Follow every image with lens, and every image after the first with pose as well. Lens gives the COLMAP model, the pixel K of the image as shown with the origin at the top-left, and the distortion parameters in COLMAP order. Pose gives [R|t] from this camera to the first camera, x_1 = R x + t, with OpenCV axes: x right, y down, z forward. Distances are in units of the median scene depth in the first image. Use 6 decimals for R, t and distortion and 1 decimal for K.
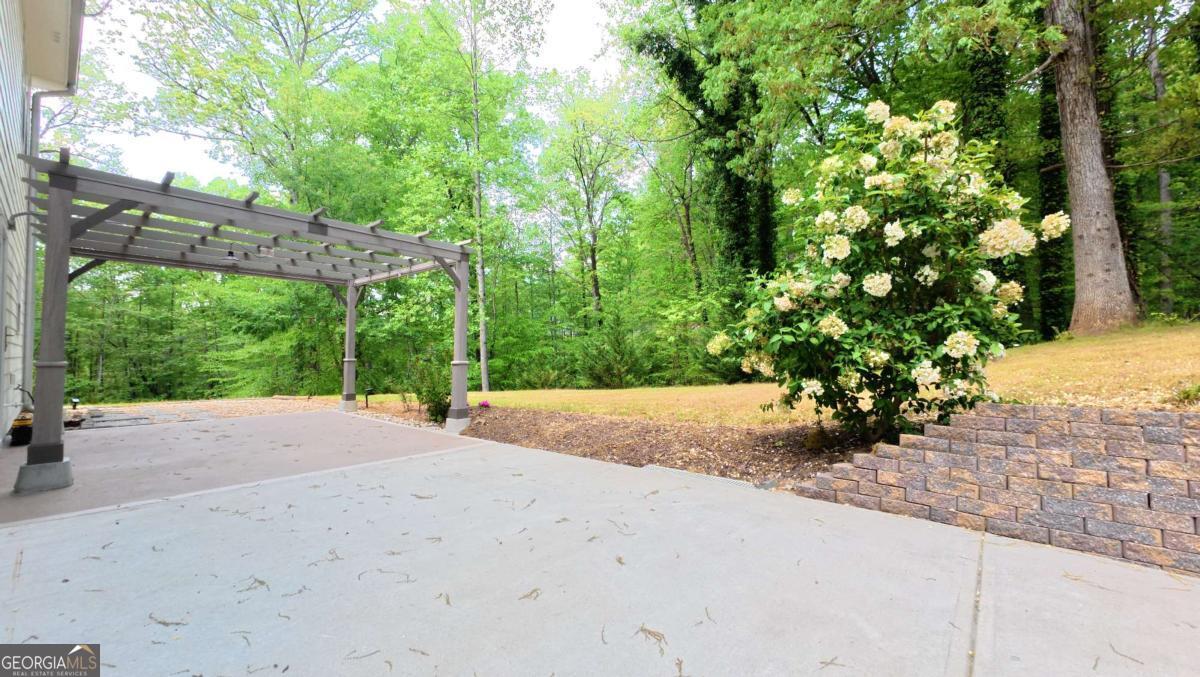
lens RADIAL K [[468.6, 0, 597.8], [0, 468.6, 335.9], [0, 0, 1]] dist [-0.008223, 0.000775]
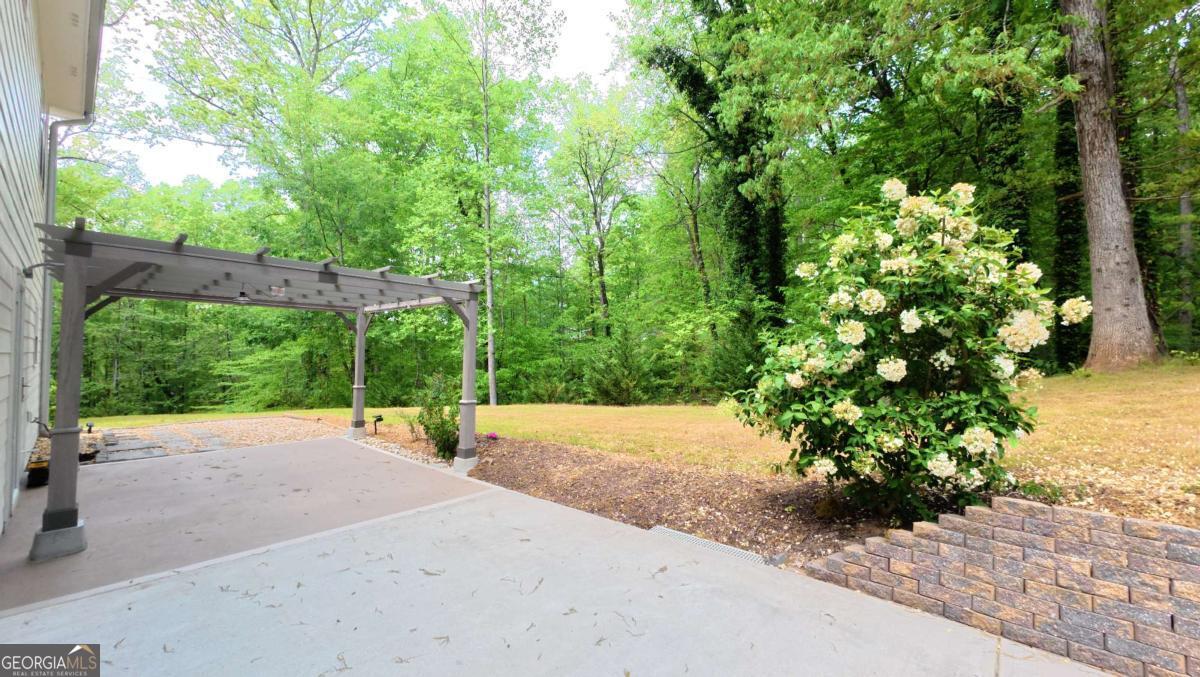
lens RADIAL K [[468.6, 0, 597.8], [0, 468.6, 335.9], [0, 0, 1]] dist [-0.008223, 0.000775]
pose [[0.999850, 0.007666, -0.015559, -0.003904], [-0.007641, 0.999970, 0.001613, -0.121812], [0.015571, -0.001494, 0.999878, 0.005293]]
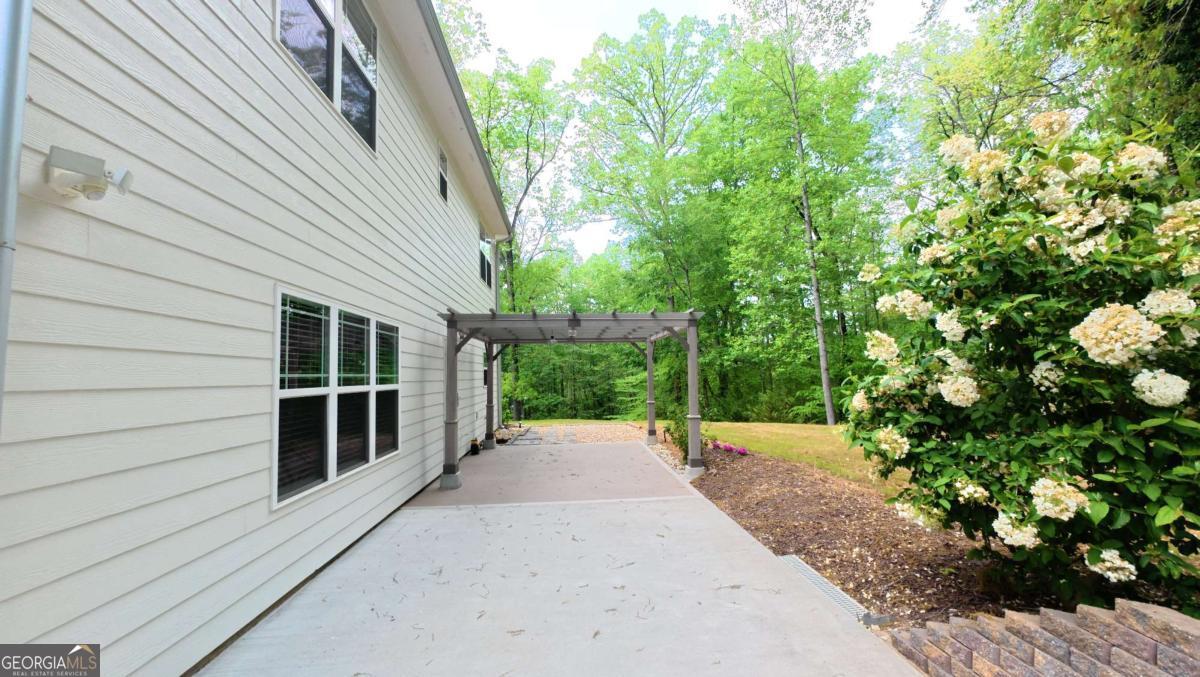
lens RADIAL K [[470.1, 0, 600.5], [0, 470.1, 342.1], [0, 0, 1]] dist [-0.000663, -0.000105]
pose [[0.704528, -0.063958, -0.706788, 0.501656], [0.052486, 0.997899, -0.037983, -0.127186], [0.707732, -0.010336, 0.706405, 0.063373]]
